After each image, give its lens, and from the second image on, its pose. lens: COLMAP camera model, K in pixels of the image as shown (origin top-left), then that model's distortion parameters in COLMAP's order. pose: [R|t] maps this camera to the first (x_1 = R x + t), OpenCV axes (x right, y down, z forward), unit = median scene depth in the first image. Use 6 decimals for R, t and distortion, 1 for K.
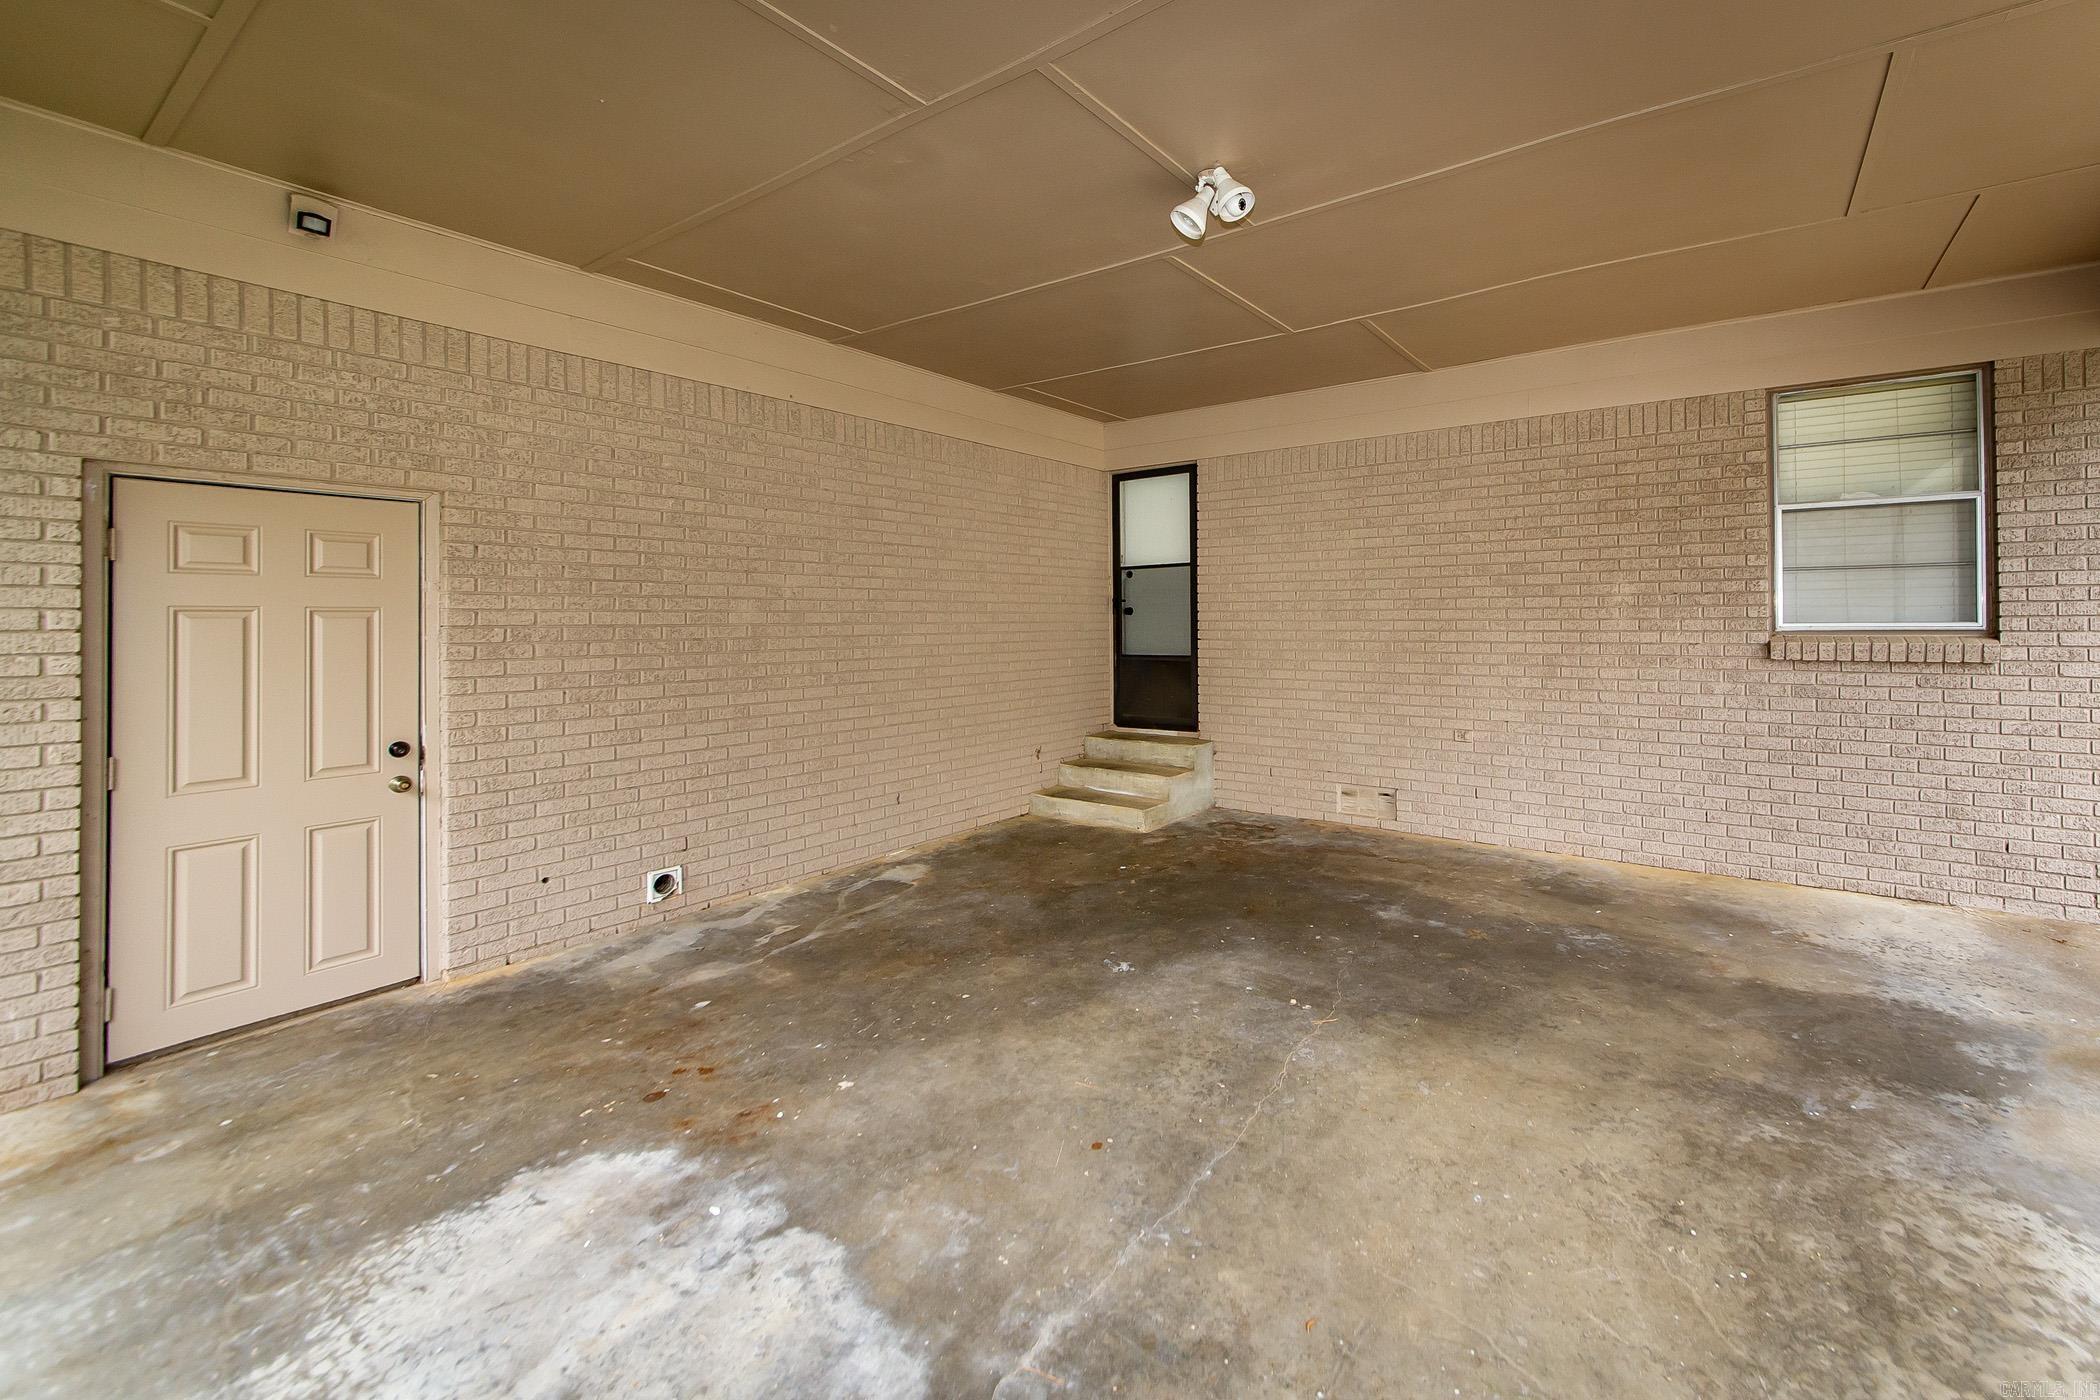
lens RADIAL K [[730.2, 0, 1051.1], [0, 730.2, 615.0], [0, 0, 1]] dist [-0.000013, 0.000314]
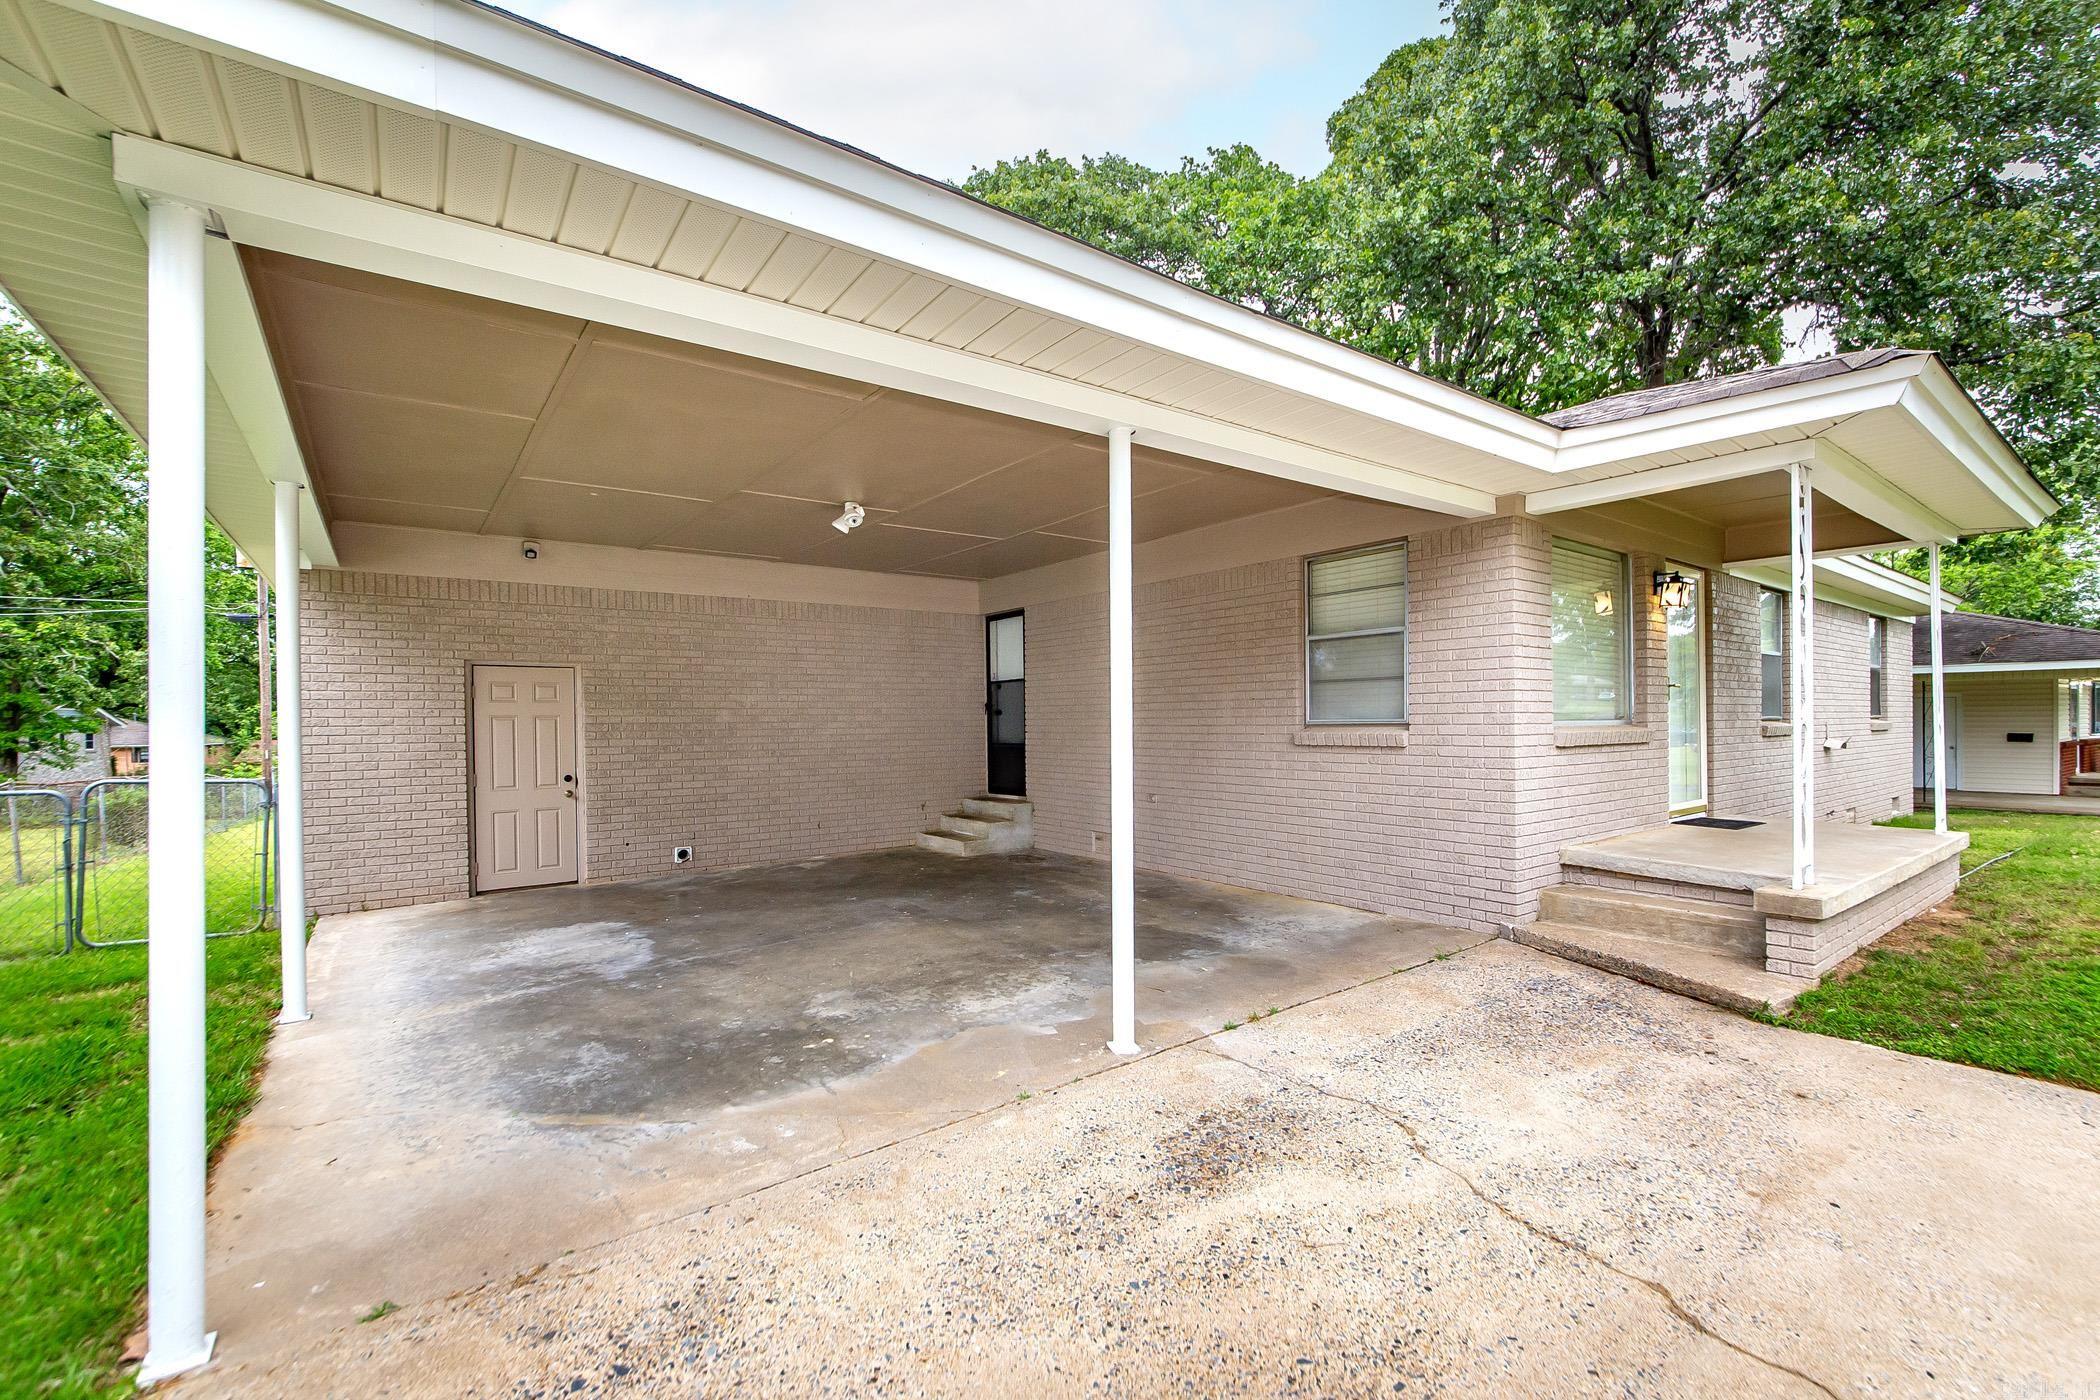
lens RADIAL K [[851.9, 0, 1049.7], [0, 851.9, 734.4], [0, 0, 1]] dist [0.001412, 0.000063]
pose [[0.939579, 0.002261, -0.342325, 1.256426], [0.007315, 0.999617, 0.026677, -0.009940], [0.342254, -0.027569, 0.939203, -0.859781]]
